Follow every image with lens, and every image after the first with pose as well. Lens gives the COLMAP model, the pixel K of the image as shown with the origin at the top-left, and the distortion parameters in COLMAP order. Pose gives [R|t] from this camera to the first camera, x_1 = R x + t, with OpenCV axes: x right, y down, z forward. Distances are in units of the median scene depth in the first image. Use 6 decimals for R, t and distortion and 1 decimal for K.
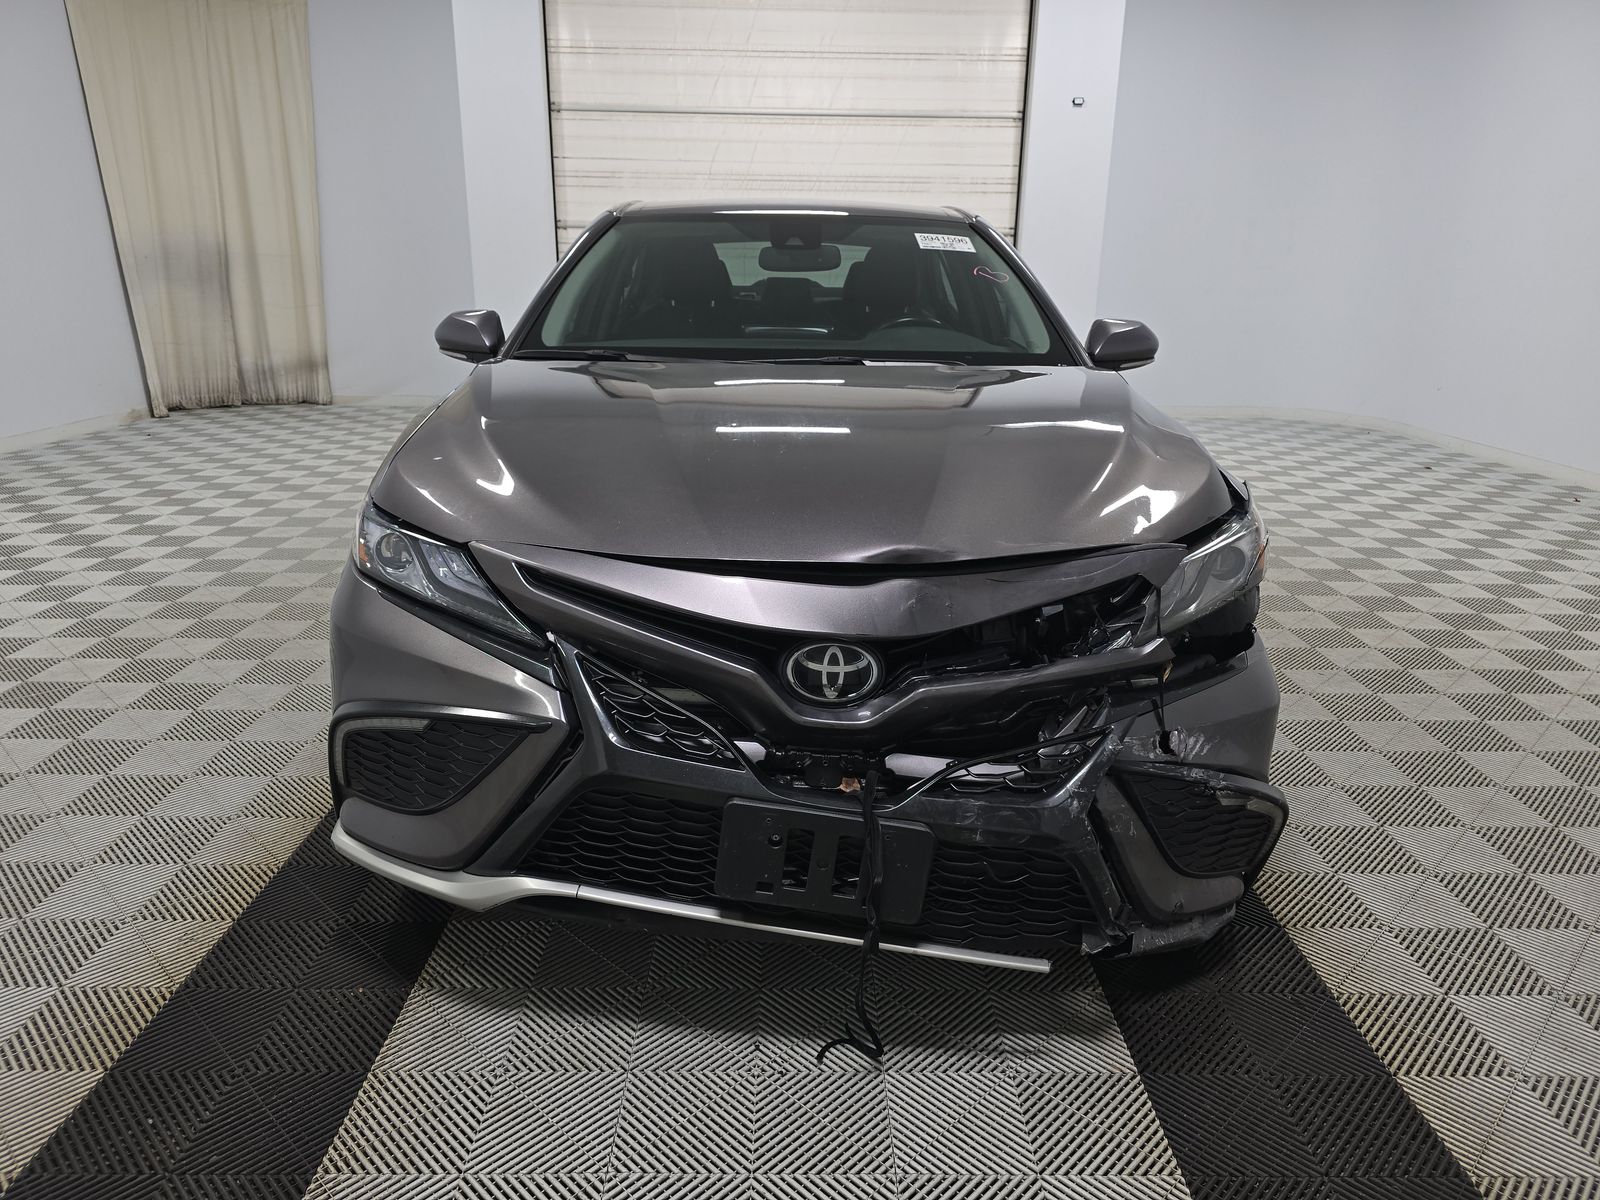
lens RADIAL K [[1087.5, 0, 792.9], [0, 1087.5, 593.9], [0, 0, 1]] dist [0.023427, -0.023172]
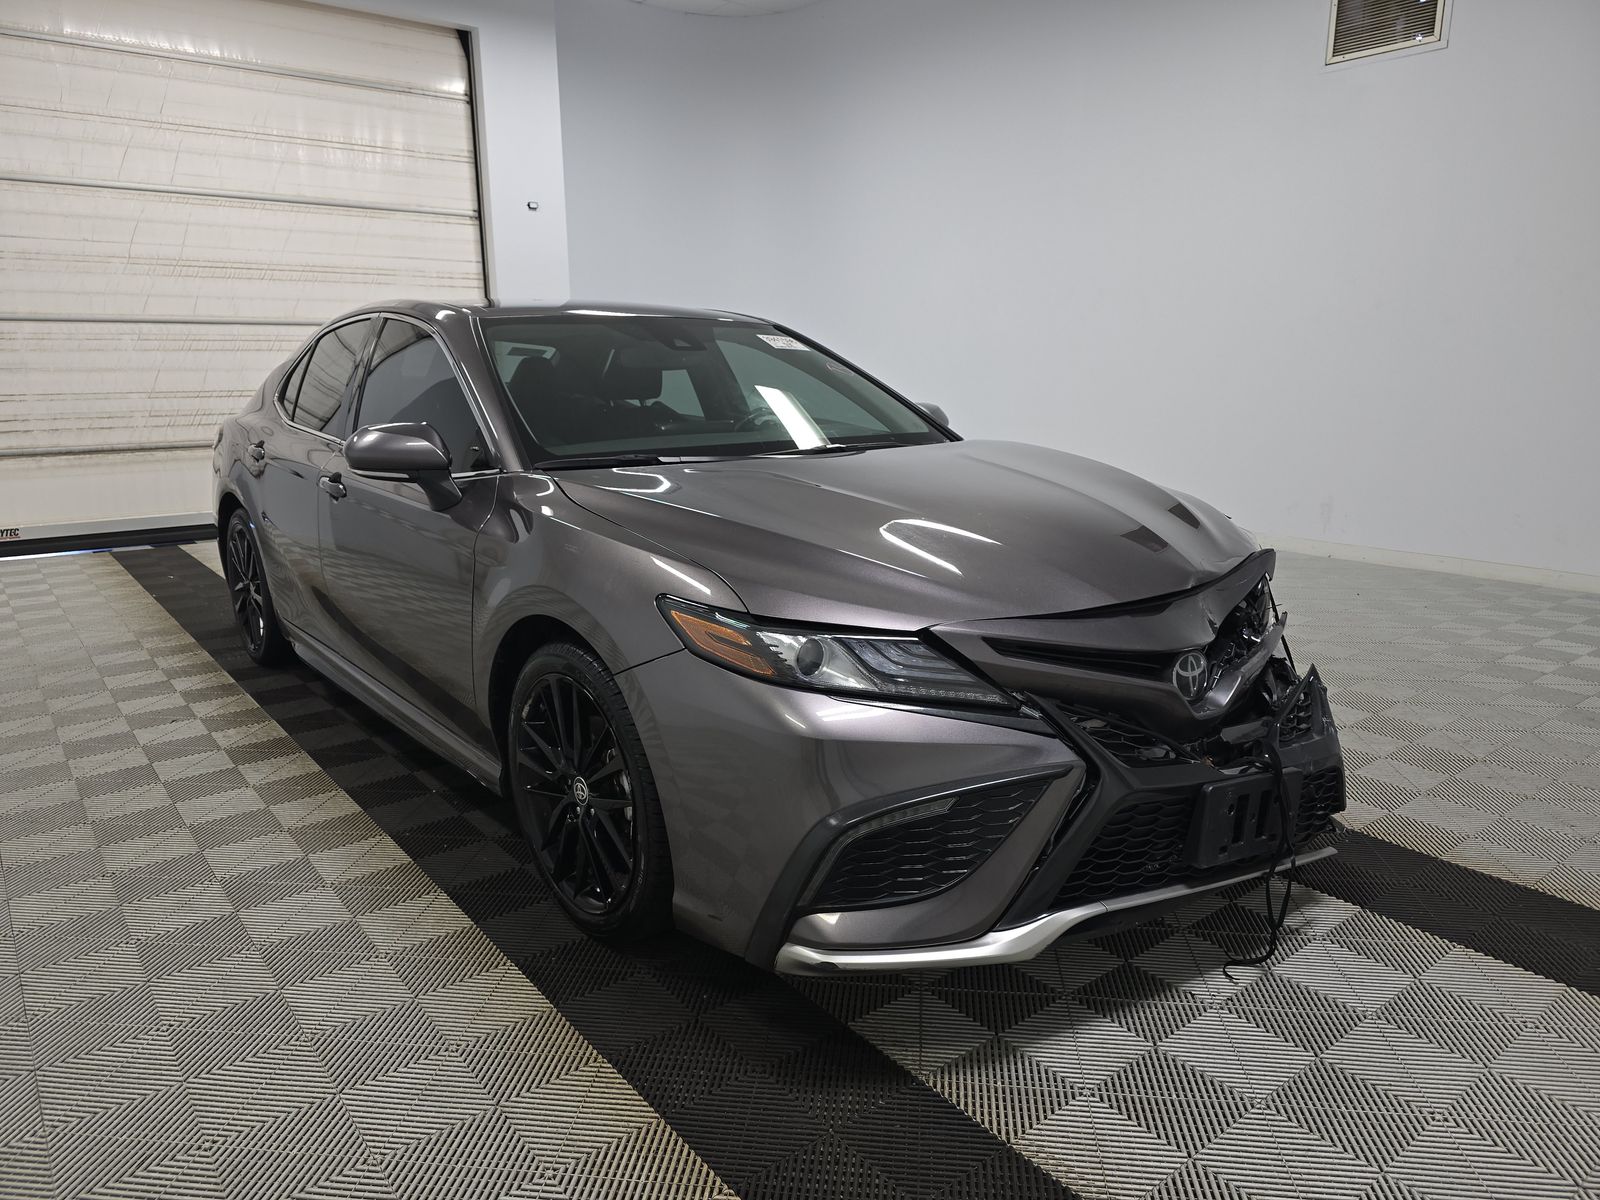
lens RADIAL K [[1087.5, 0, 810.0], [0, 1087.5, 588.6], [0, 0, 1]] dist [0.023427, -0.023172]
pose [[0.782059, -0.146564, 0.605725, -0.218114], [0.193892, 0.980937, -0.012984, -0.020315], [-0.592275, 0.127599, 0.795568, 0.046390]]
